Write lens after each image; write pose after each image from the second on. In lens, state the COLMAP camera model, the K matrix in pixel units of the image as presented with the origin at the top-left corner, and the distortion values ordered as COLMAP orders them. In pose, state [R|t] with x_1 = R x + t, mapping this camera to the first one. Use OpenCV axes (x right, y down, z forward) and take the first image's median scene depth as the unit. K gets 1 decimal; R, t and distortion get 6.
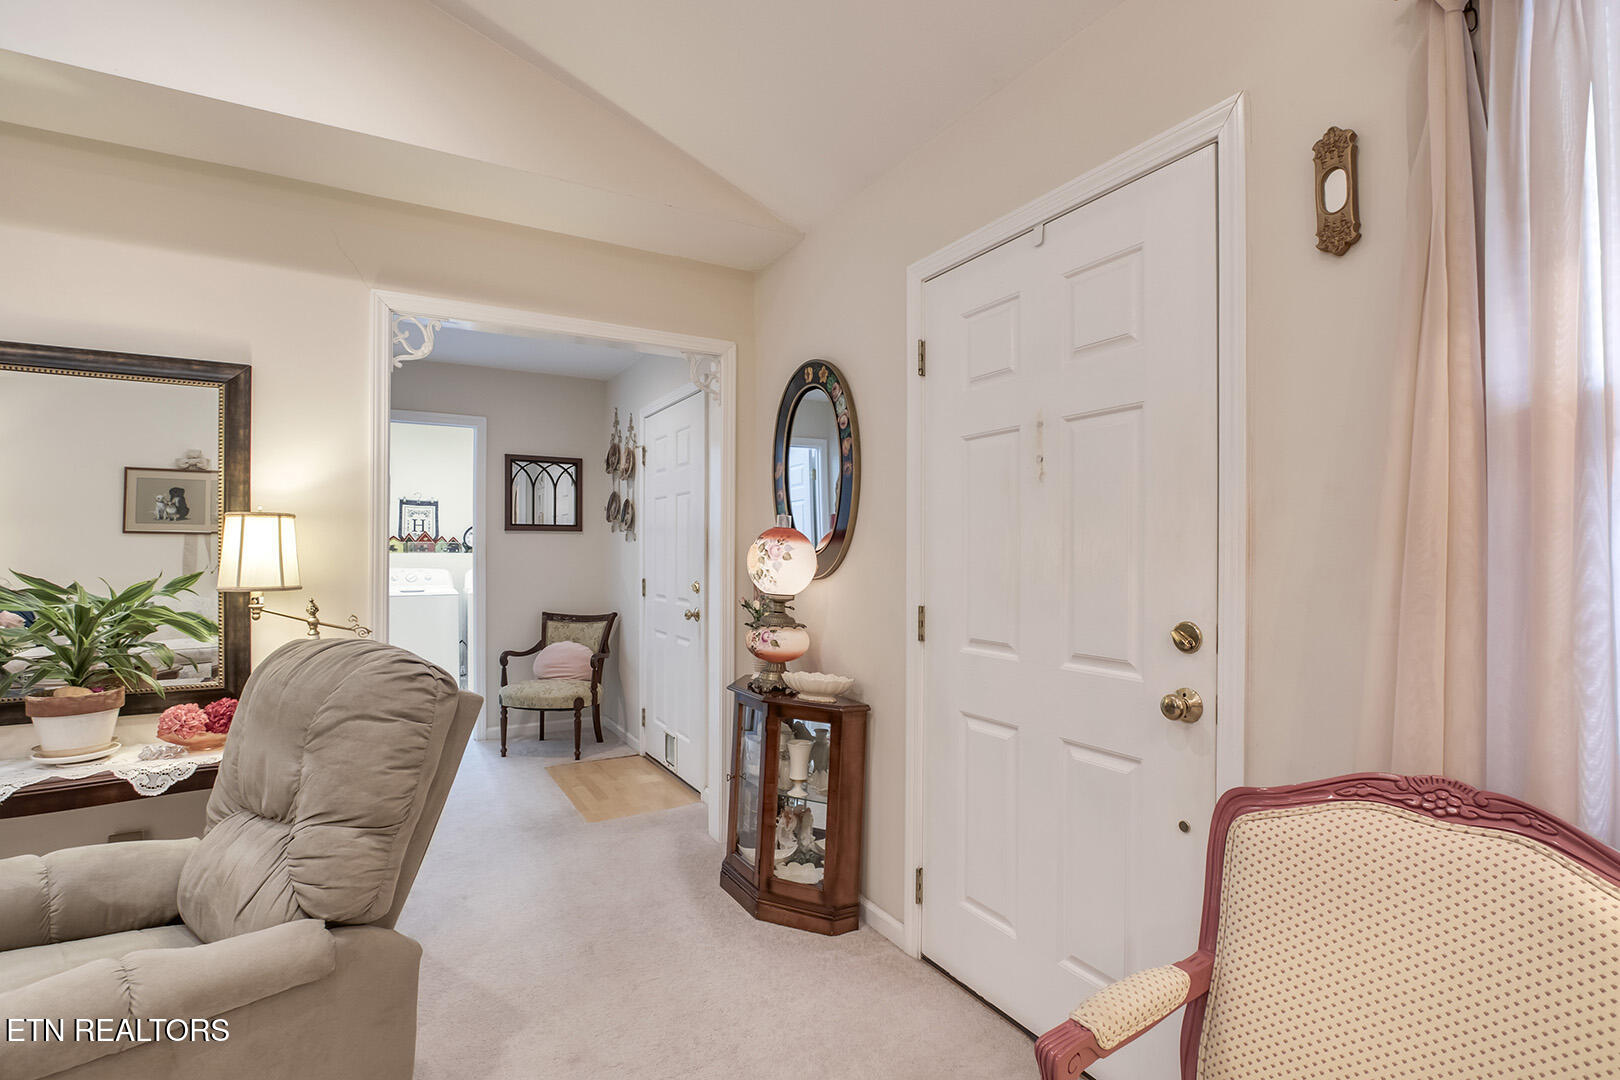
lens RADIAL K [[753.4, 0, 809.3], [0, 753.4, 552.2], [0, 0, 1]] dist [-0.027478, 0.005059]
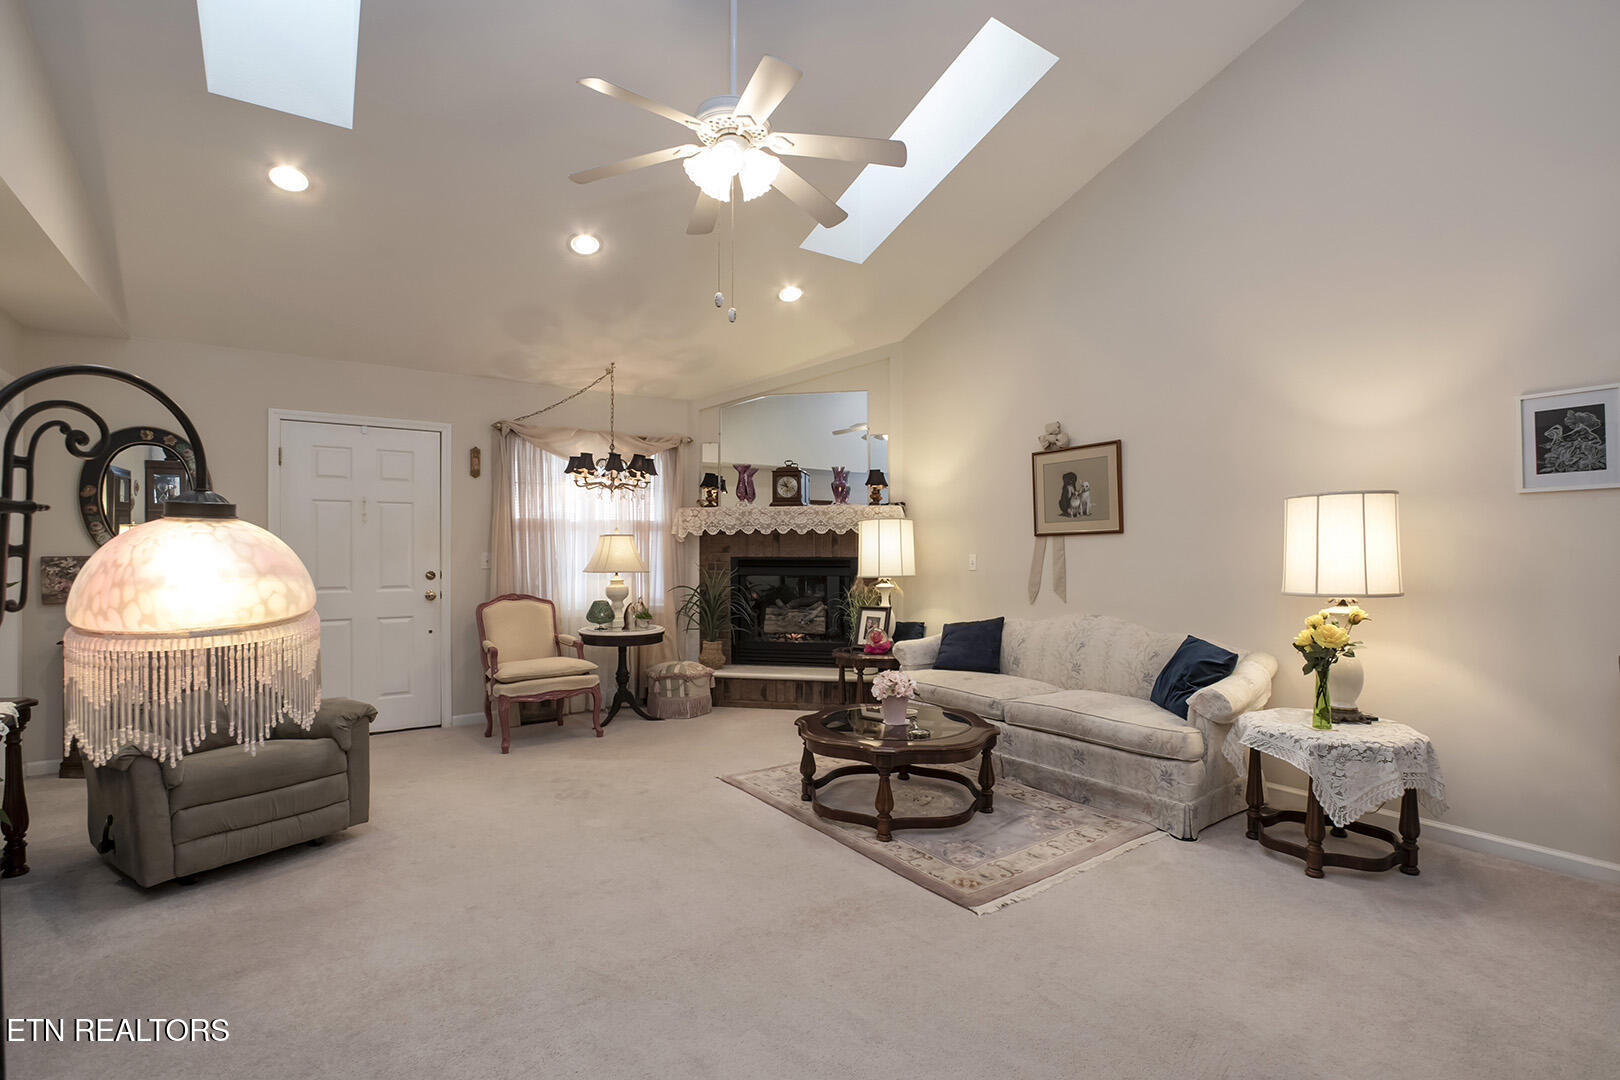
lens RADIAL K [[753.4, 0, 810.7], [0, 753.4, 549.0], [0, 0, 1]] dist [-0.027478, 0.005059]
pose [[-0.072490, 0.000291, 0.997369, -2.408348], [-0.001191, 0.999999, -0.000378, -0.004424], [-0.997368, -0.001215, -0.072490, -0.372891]]
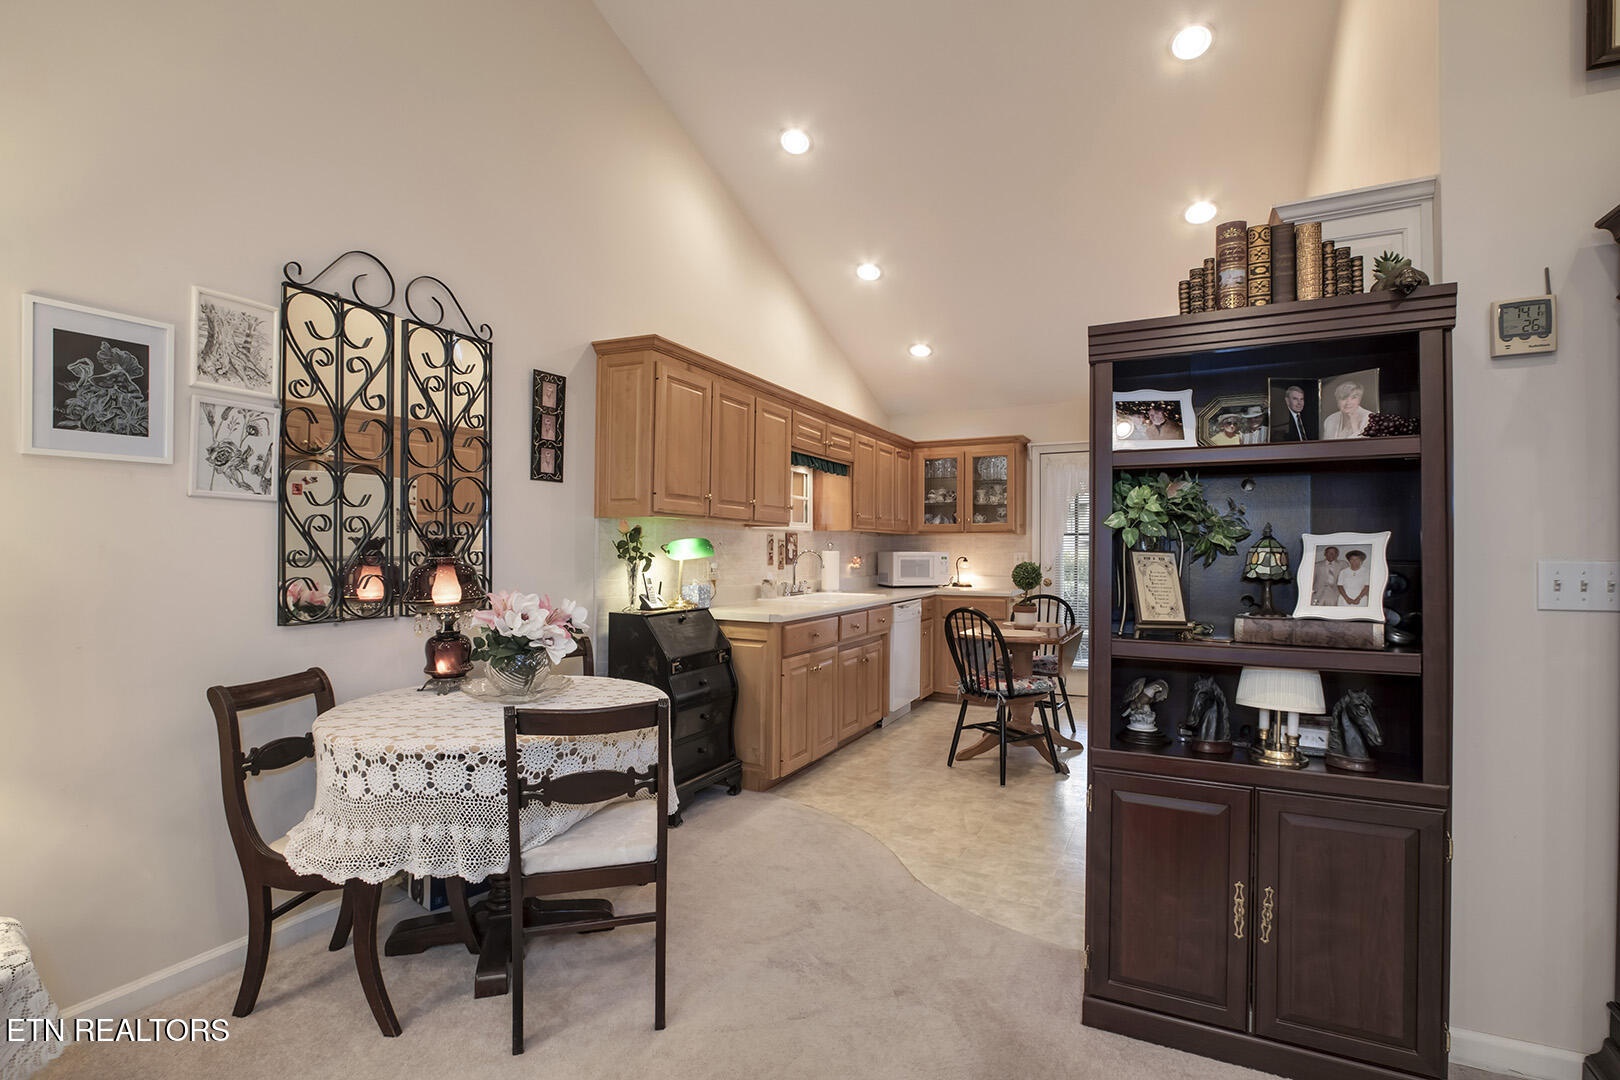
lens RADIAL K [[753.4, 0, 814.7], [0, 753.4, 552.2], [0, 0, 1]] dist [-0.027478, 0.005059]
pose [[-0.839318, -0.001677, -0.543638, -1.316418], [-0.002171, 0.999998, 0.000267, -0.002329], [0.543636, 0.001404, -0.839320, -0.640392]]
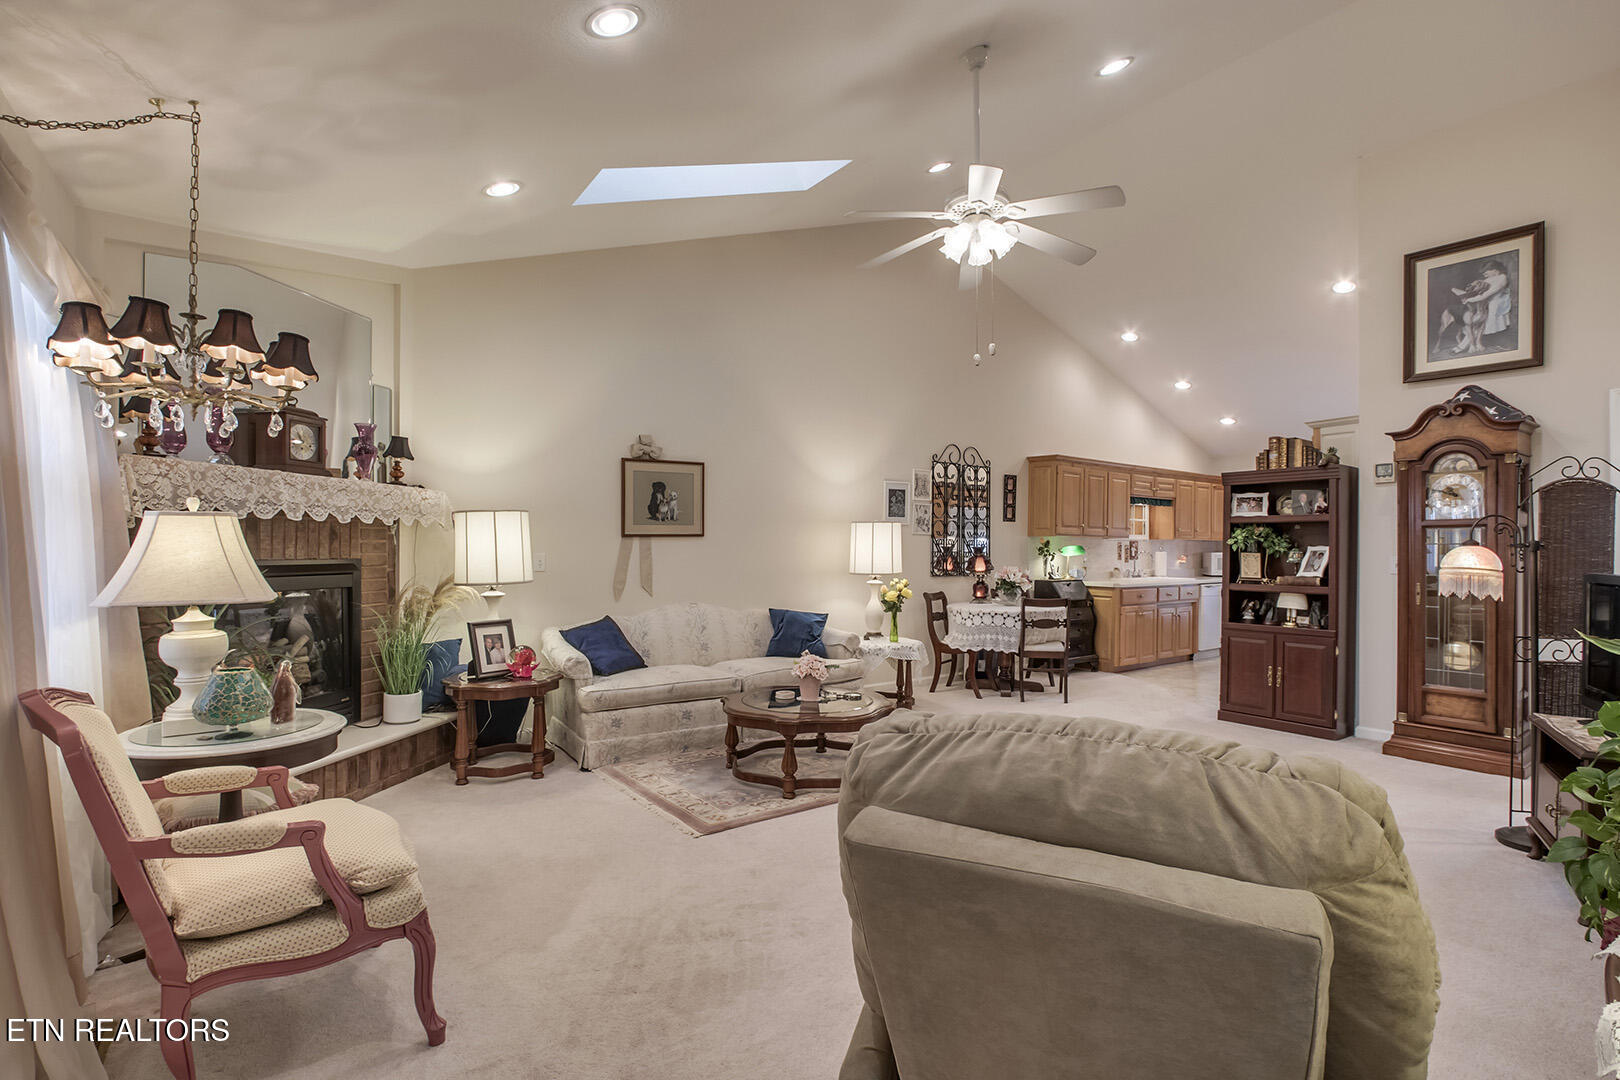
lens RADIAL K [[753.4, 0, 811.9], [0, 753.4, 553.1], [0, 0, 1]] dist [-0.027478, 0.005059]
pose [[-0.996269, -0.004828, -0.086165, -0.358183], [-0.005076, 0.999984, 0.002656, -0.001043], [0.086151, 0.003083, -0.996277, 1.451986]]
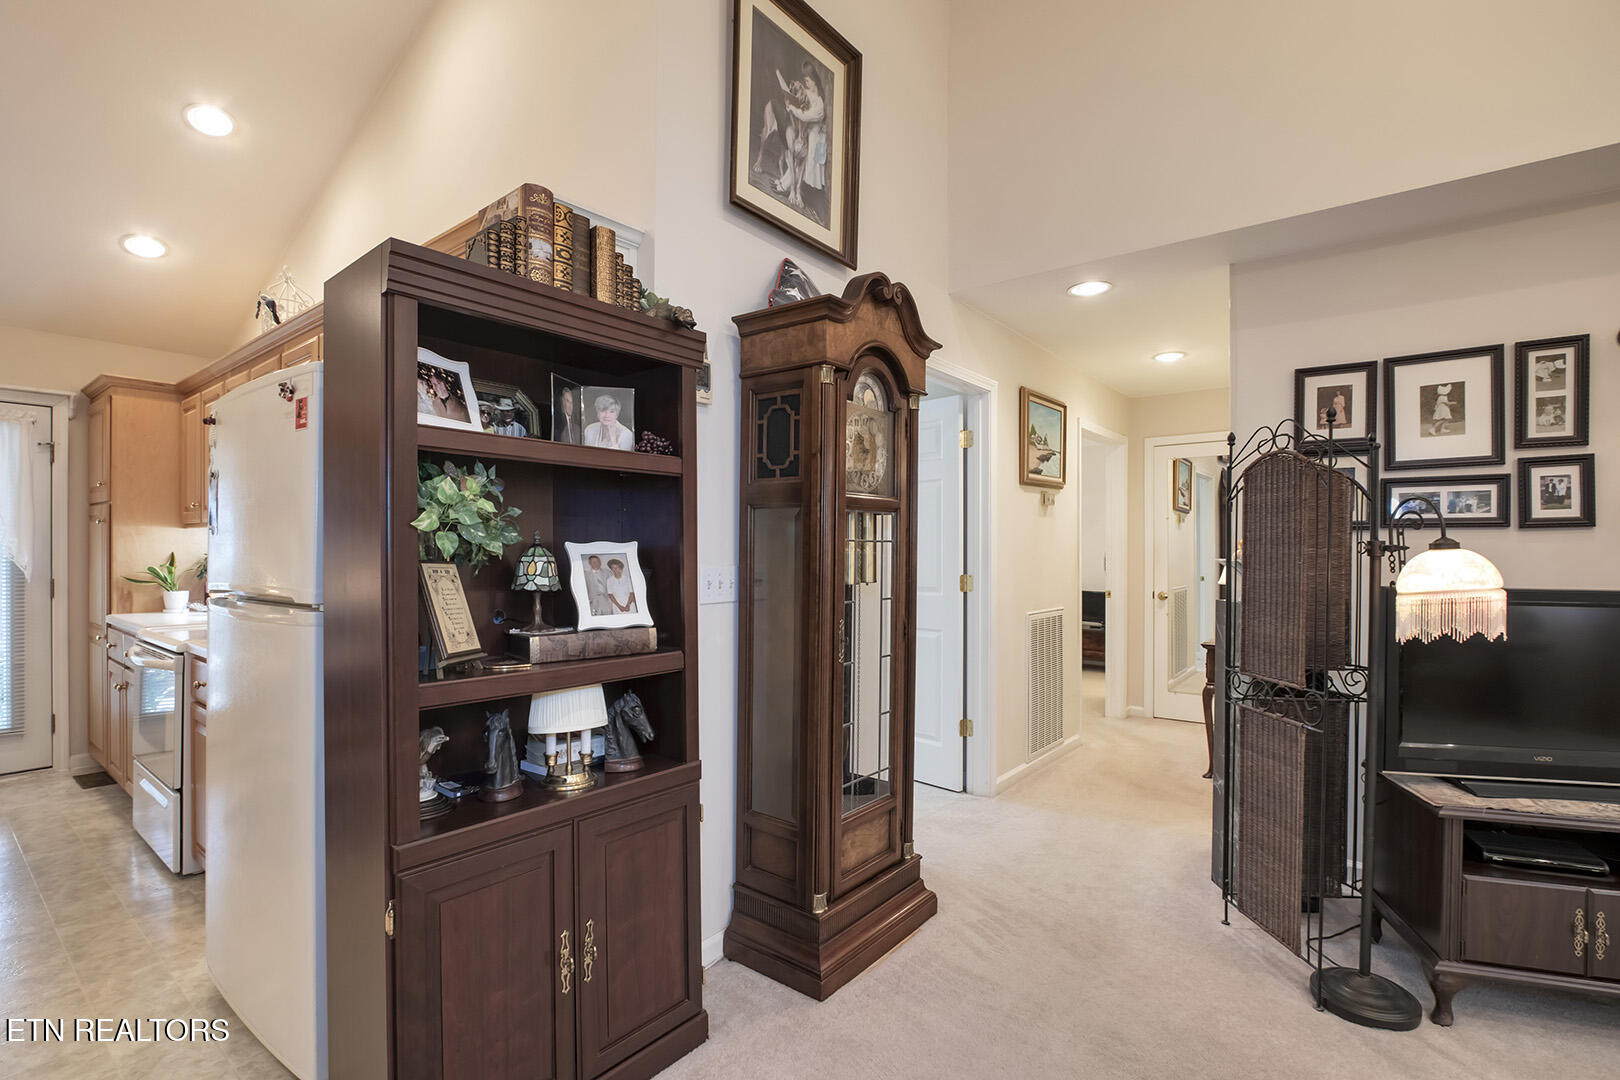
lens RADIAL K [[753.4, 0, 815.9], [0, 753.4, 551.8], [0, 0, 1]] dist [-0.027478, 0.005059]
pose [[0.361877, 0.000206, -0.932226, -1.387483], [-0.001598, 0.999999, -0.000400, -0.015651], [0.932224, 0.001635, 0.361877, -1.176949]]
